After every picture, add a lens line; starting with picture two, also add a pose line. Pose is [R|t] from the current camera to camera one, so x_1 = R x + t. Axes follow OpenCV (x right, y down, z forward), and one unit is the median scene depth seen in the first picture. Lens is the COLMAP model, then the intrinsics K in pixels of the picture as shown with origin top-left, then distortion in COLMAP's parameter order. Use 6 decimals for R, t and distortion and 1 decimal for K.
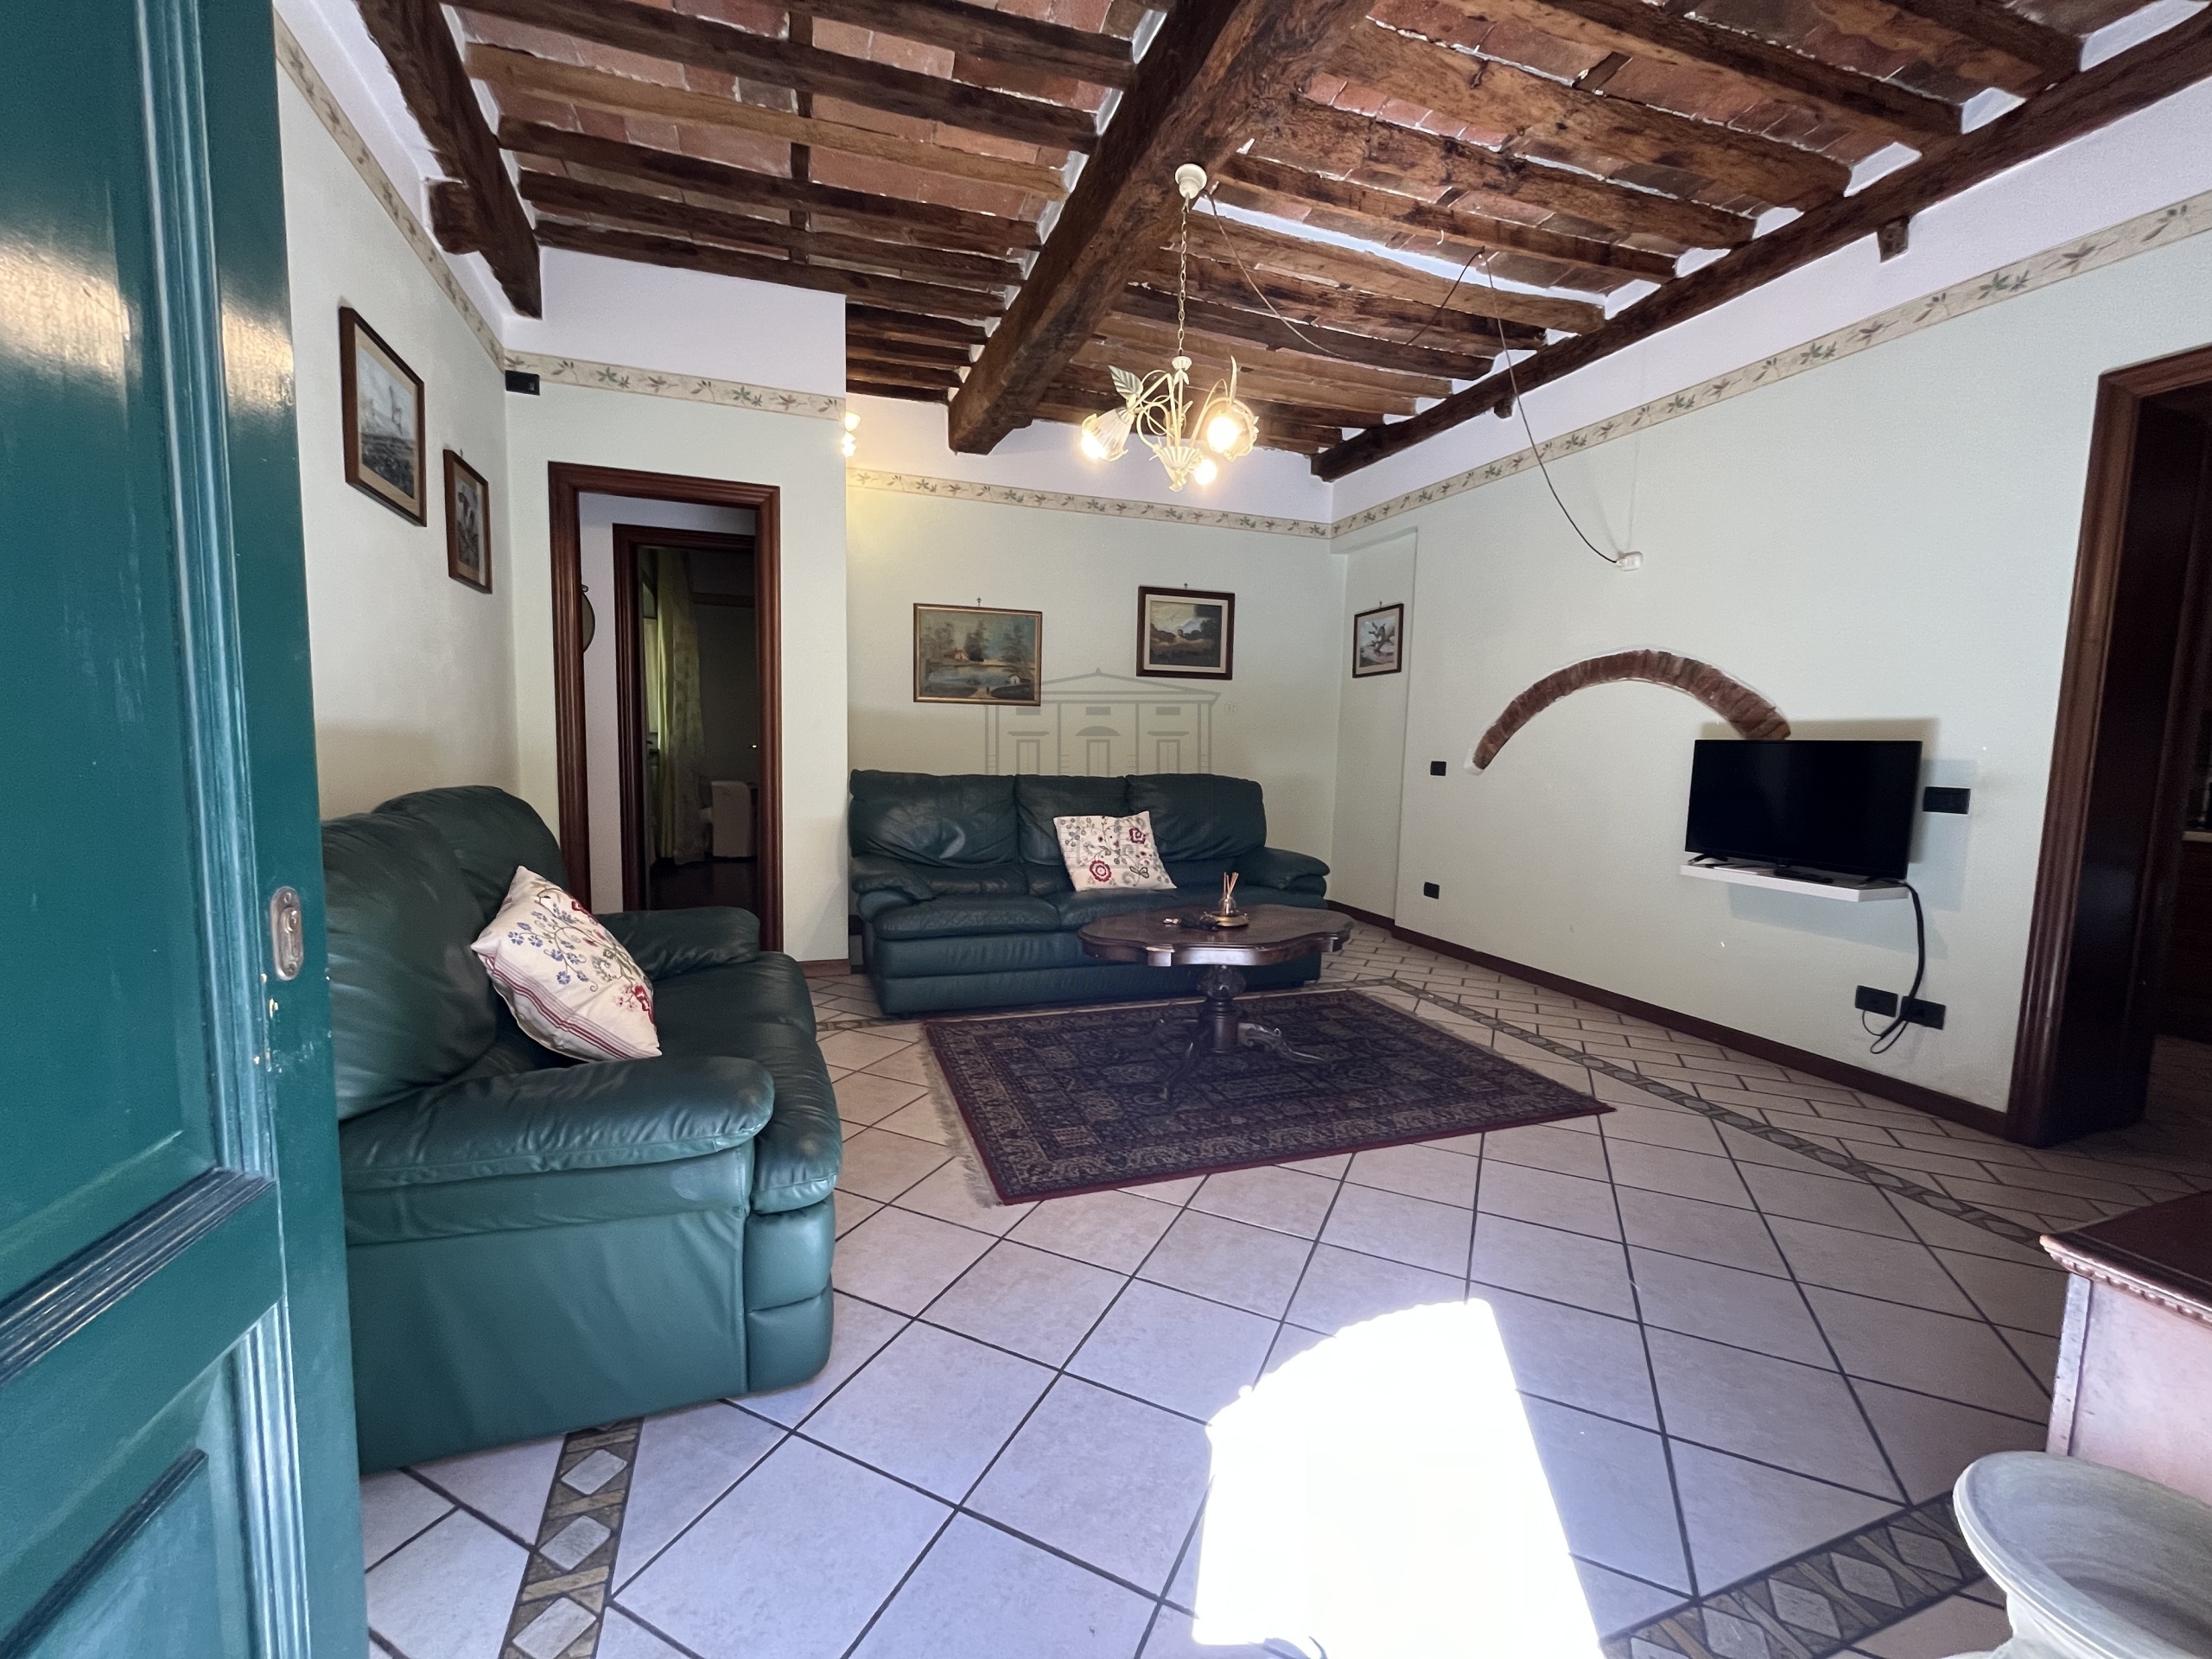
lens RADIAL K [[893.2, 0, 1110.0], [0, 893.2, 826.5], [0, 0, 1]] dist [0.000438, -0.000040]
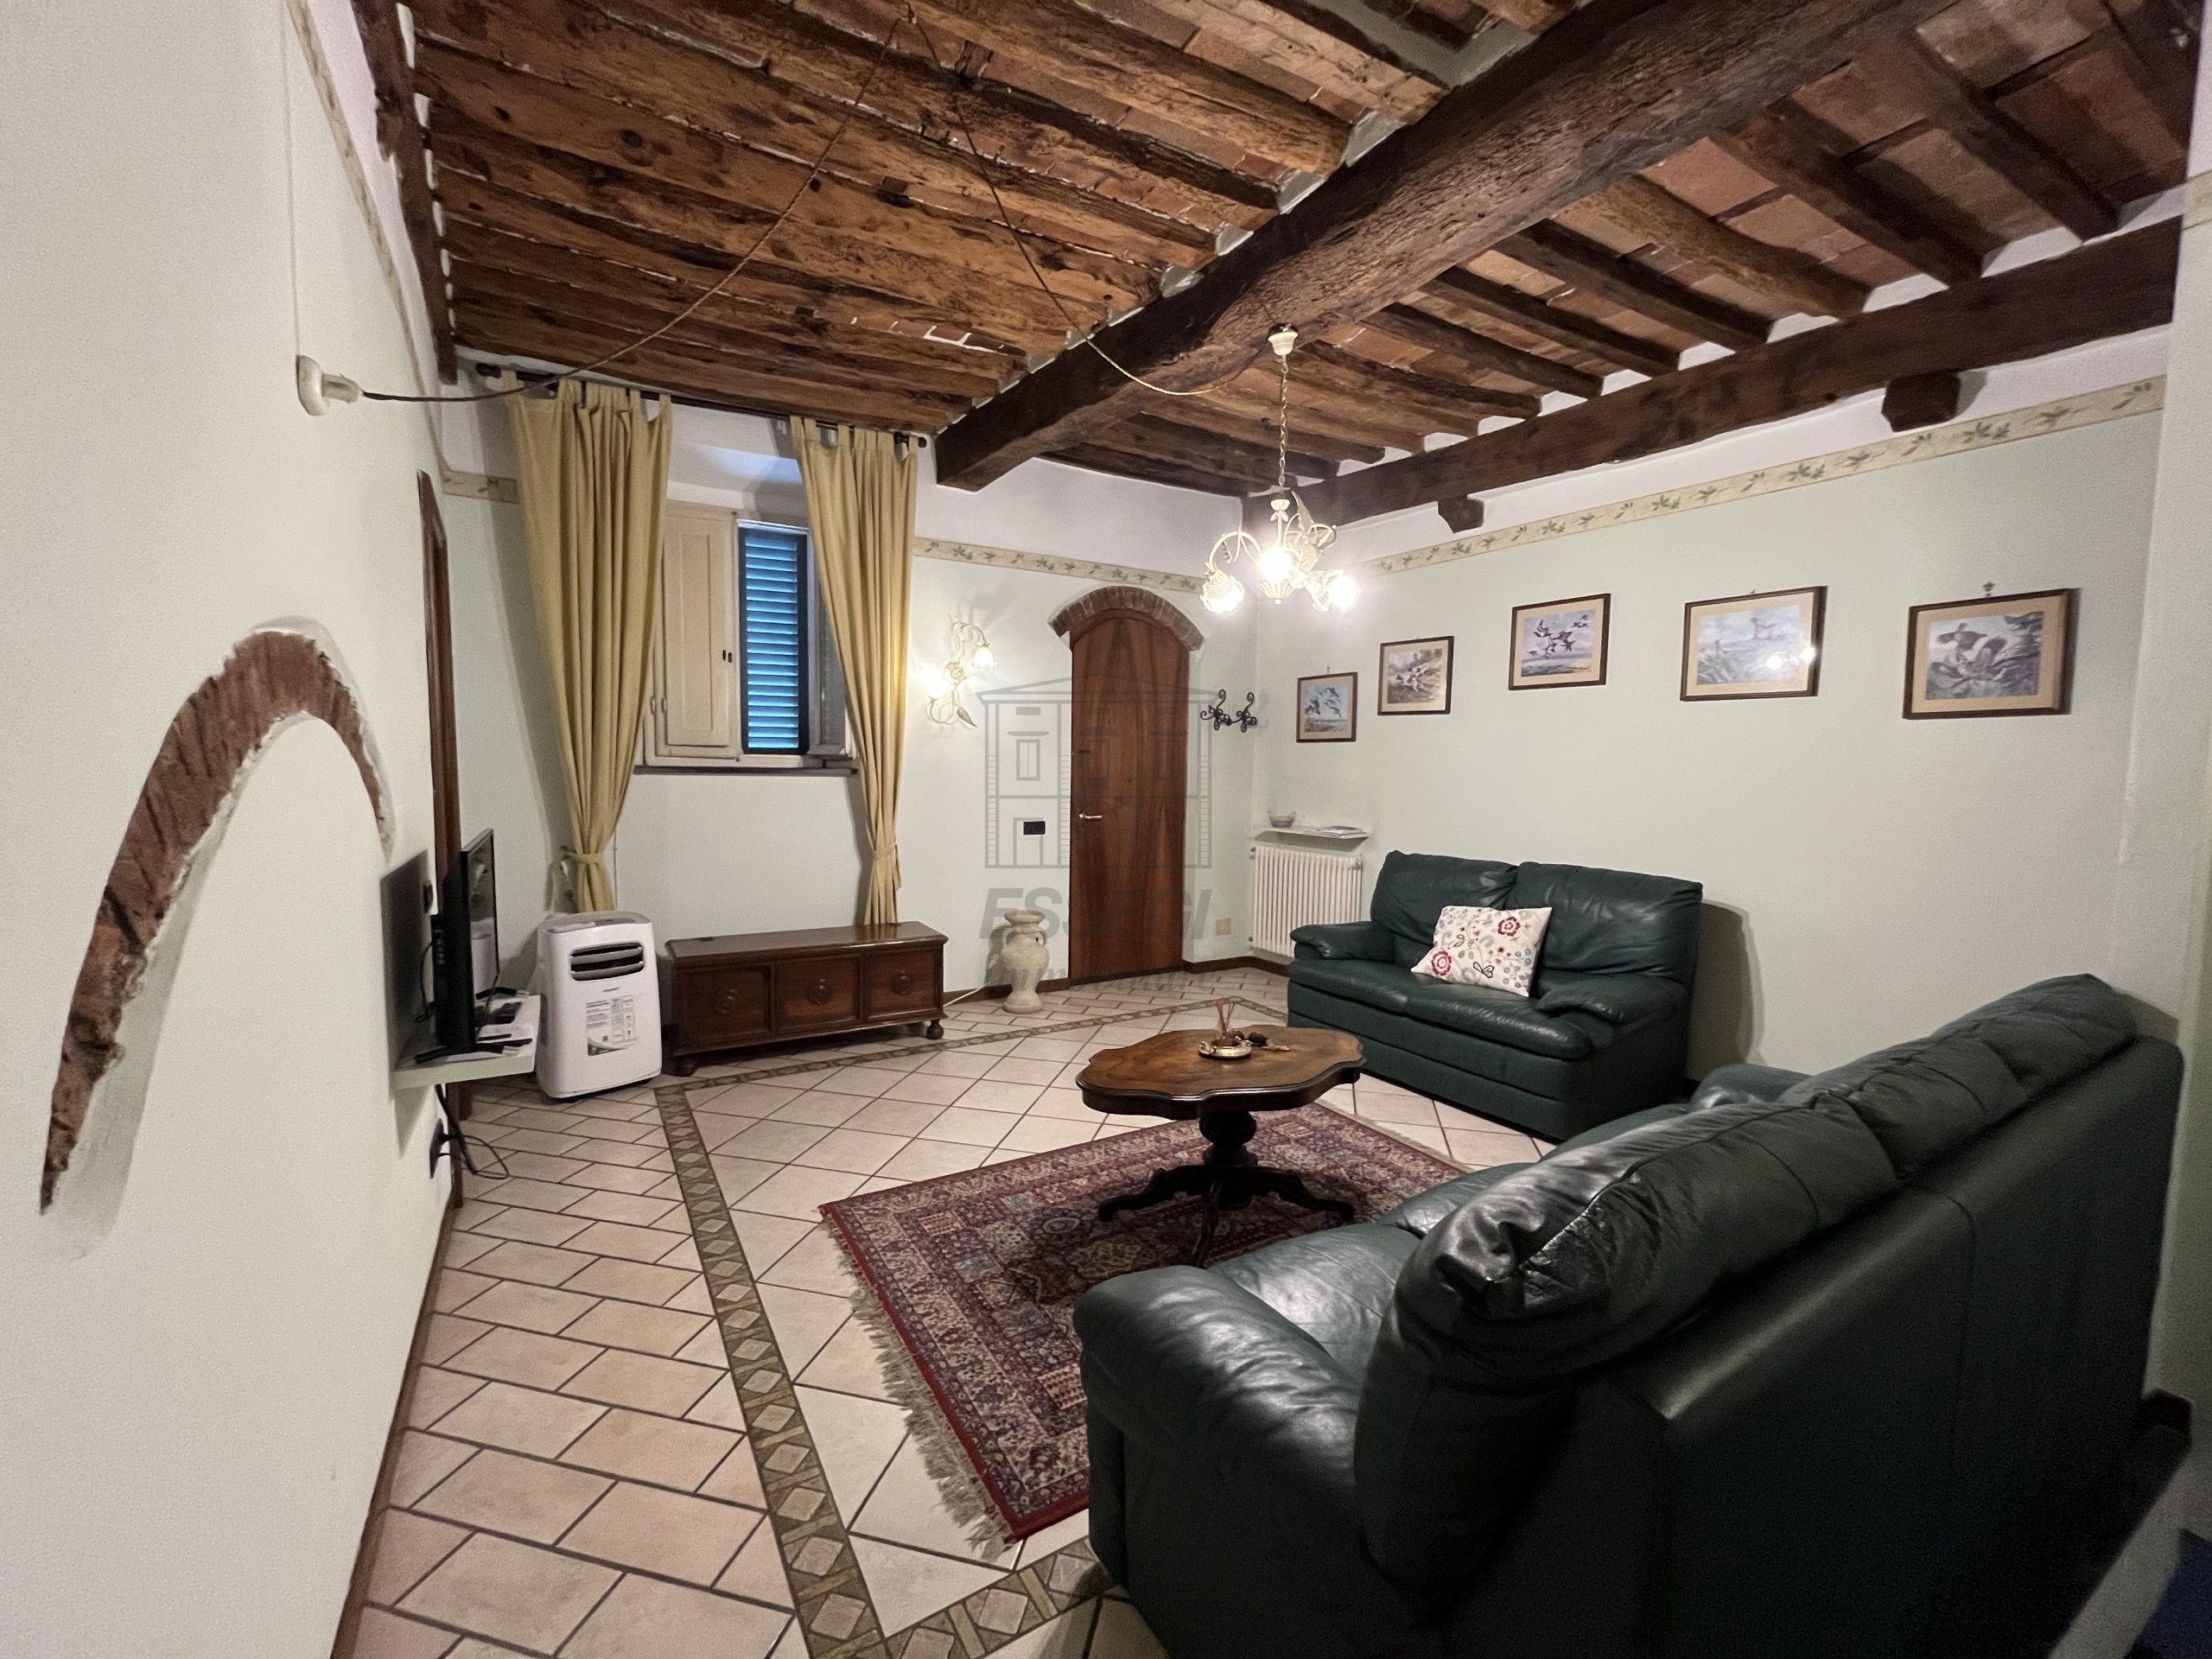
lens RADIAL K [[893.2, 0, 1104.9], [0, 893.2, 831.3], [0, 0, 1]] dist [0.000438, -0.000040]
pose [[-0.980959, -0.021150, -0.193058, 0.395001], [-0.052431, 0.985983, 0.158392, -0.228180], [0.187002, 0.165499, -0.968318, 1.684523]]
